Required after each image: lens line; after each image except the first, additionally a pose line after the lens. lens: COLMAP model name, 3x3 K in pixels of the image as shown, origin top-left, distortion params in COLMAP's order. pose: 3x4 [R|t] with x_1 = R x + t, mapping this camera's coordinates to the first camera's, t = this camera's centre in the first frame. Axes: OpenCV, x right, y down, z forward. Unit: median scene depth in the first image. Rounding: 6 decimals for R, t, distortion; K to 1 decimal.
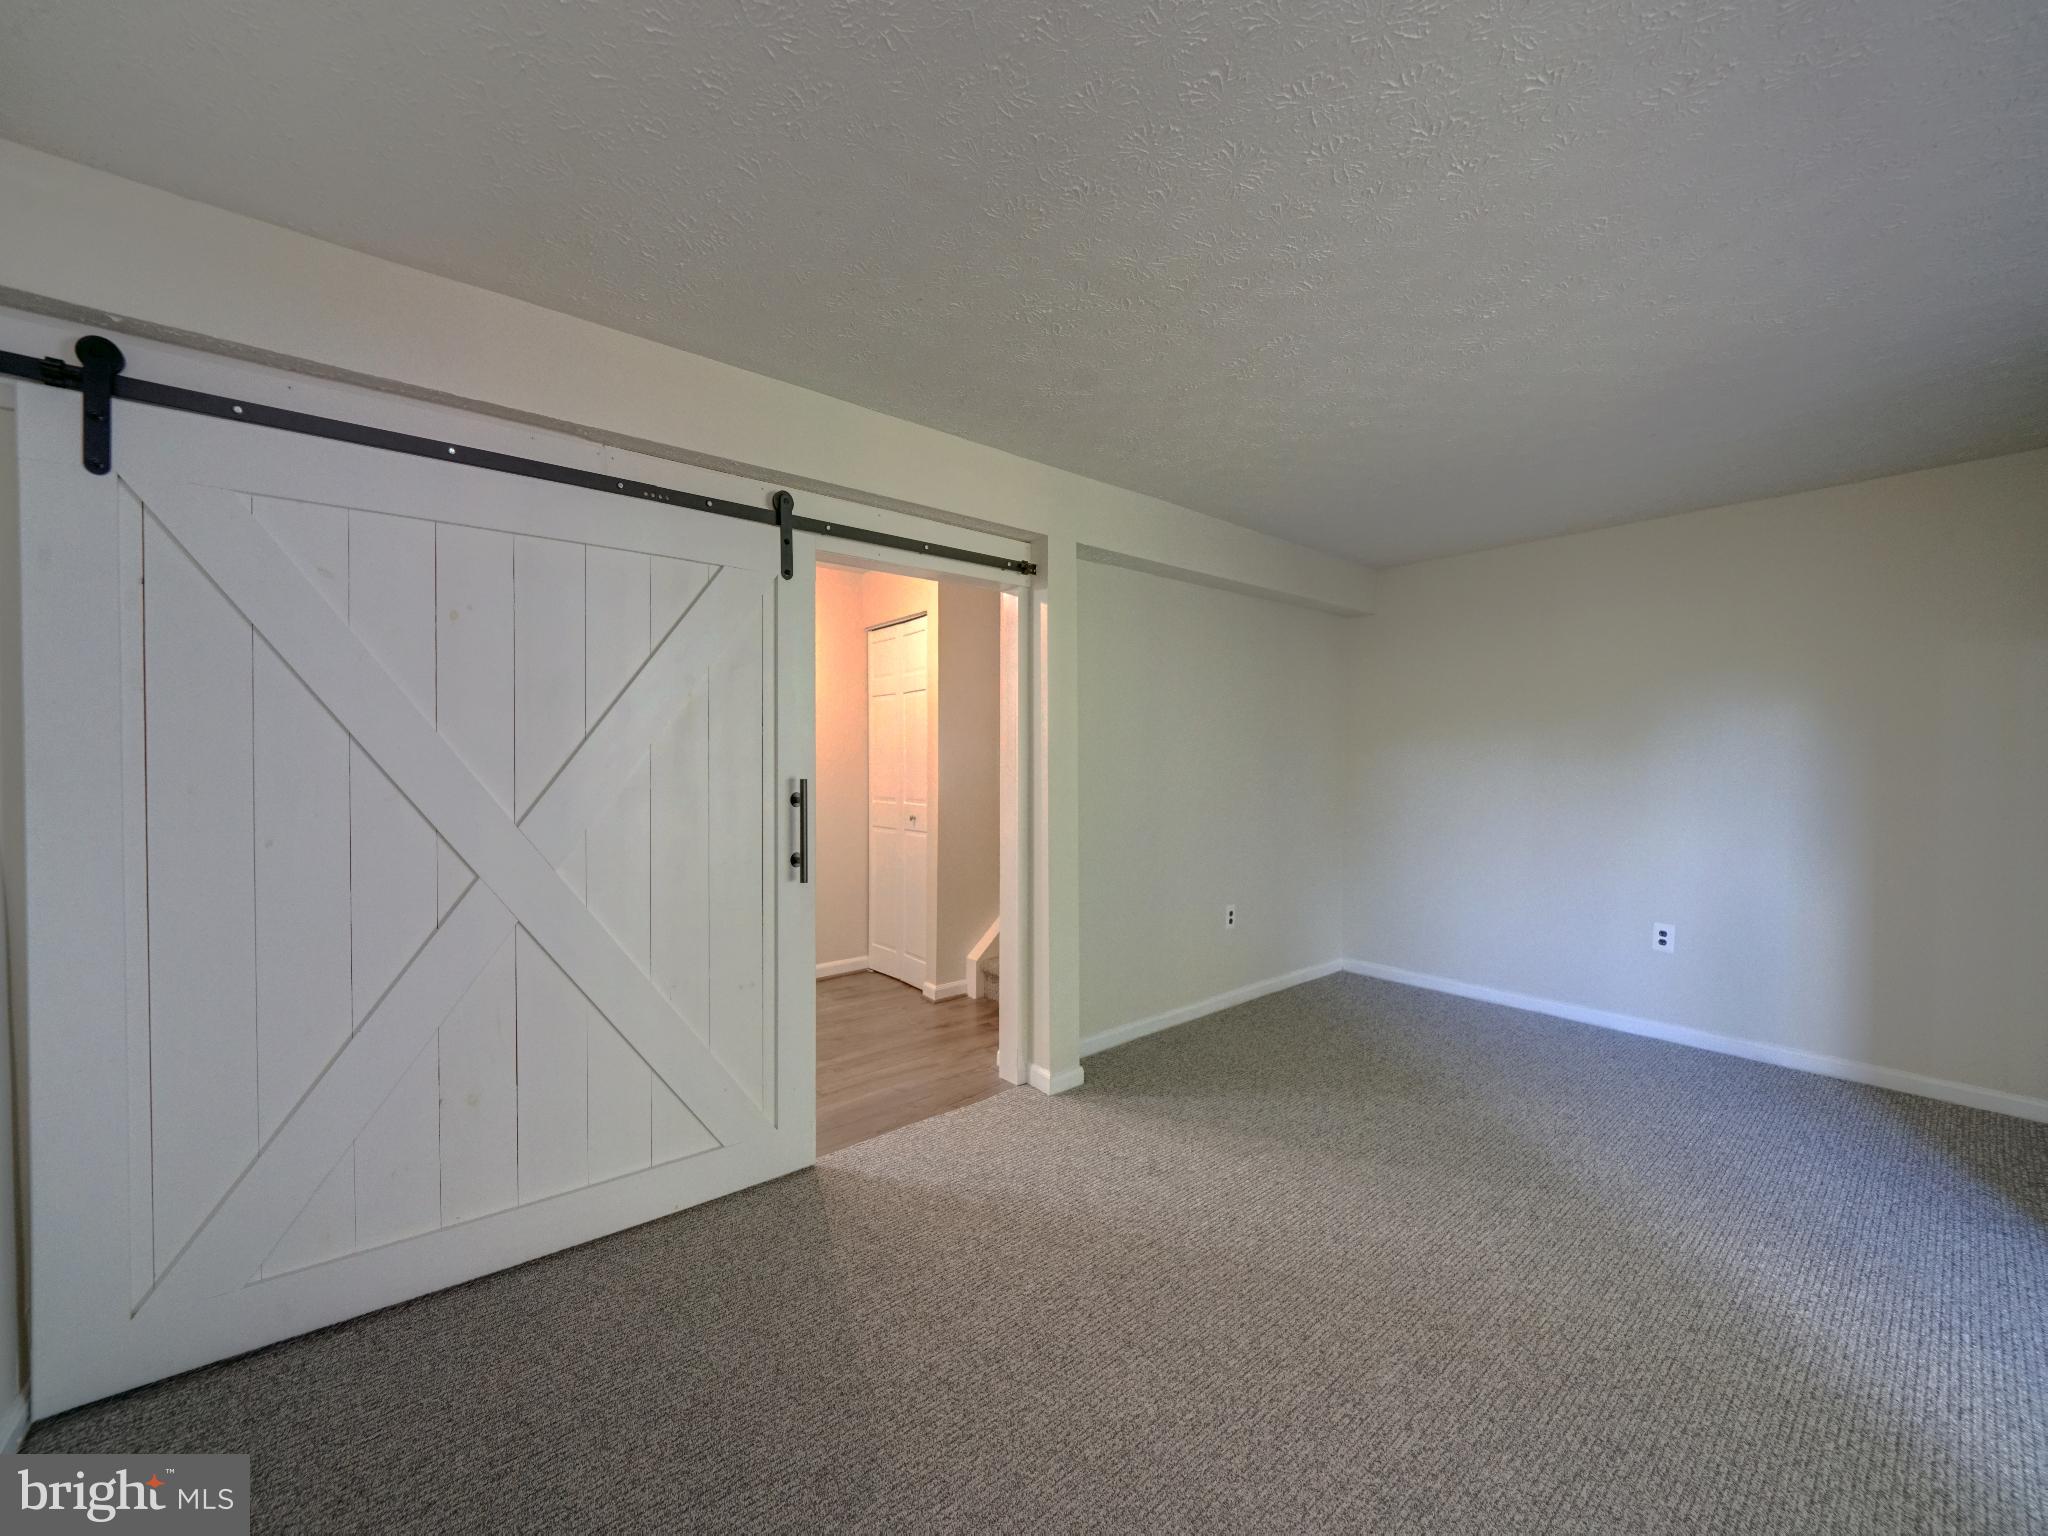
lens RADIAL K [[777.9, 0, 987.2], [0, 777.9, 778.1], [0, 0, 1]] dist [-0.014351, 0.001453]
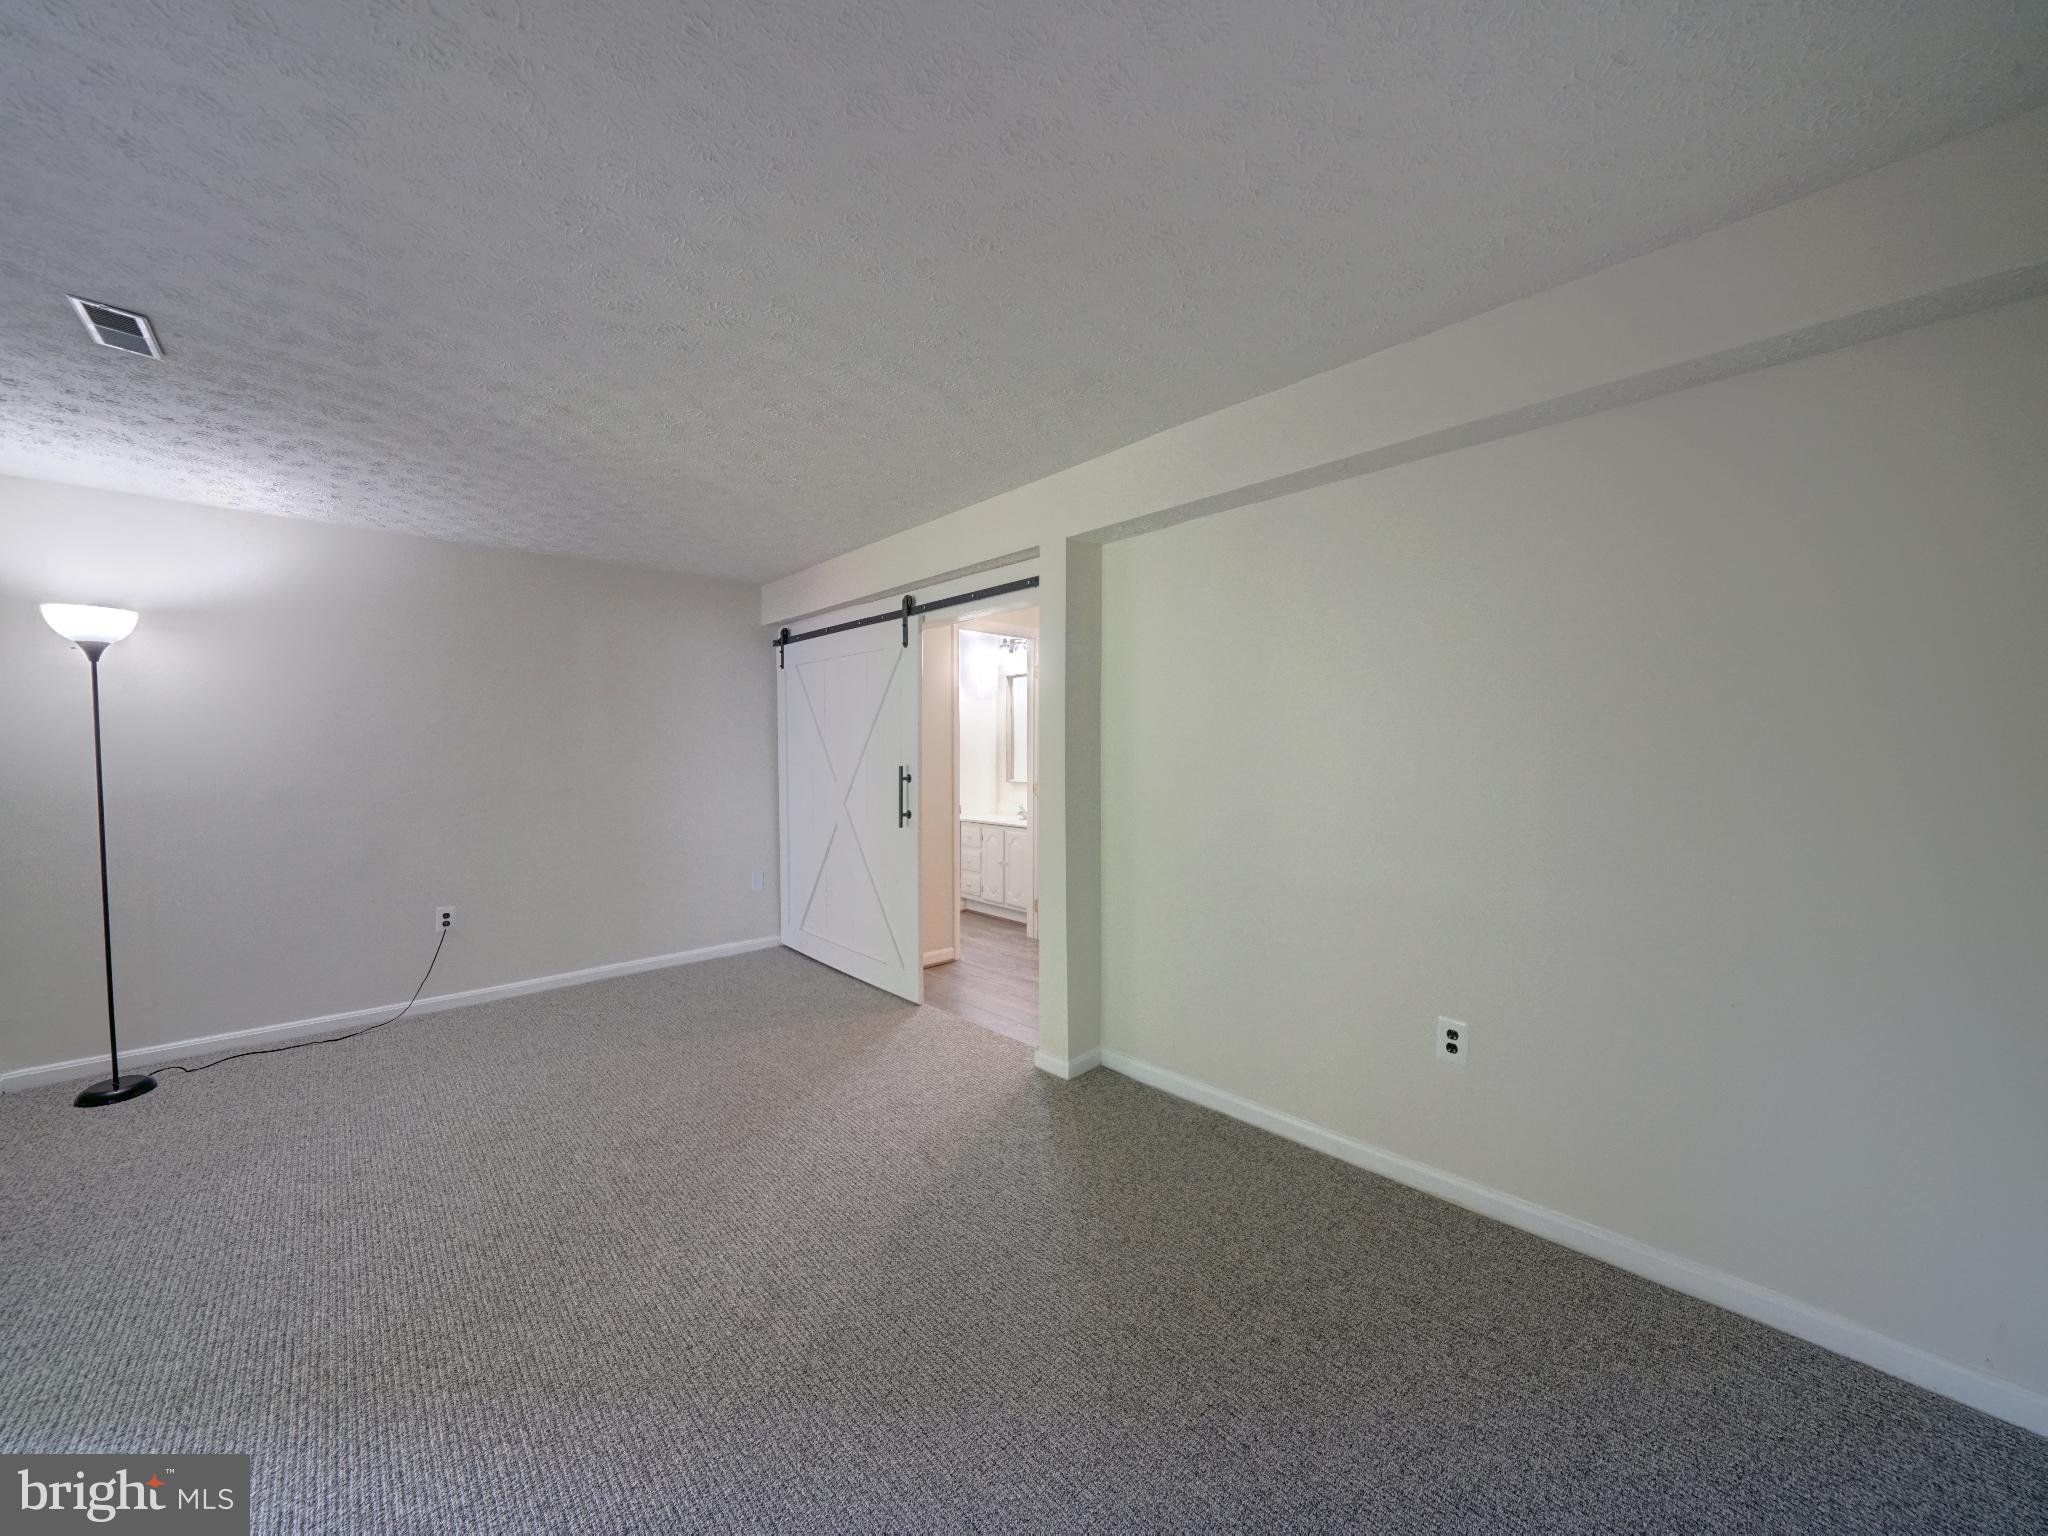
lens RADIAL K [[726.9, 0, 1020.3], [0, 726.9, 767.4], [0, 0, 1]] dist [-0.016247, -0.000249]
pose [[0.097392, 0.019381, -0.995057, 0.916220], [-0.023407, 0.999578, 0.017178, -0.018113], [0.994971, 0.021618, 0.097804, 0.745621]]
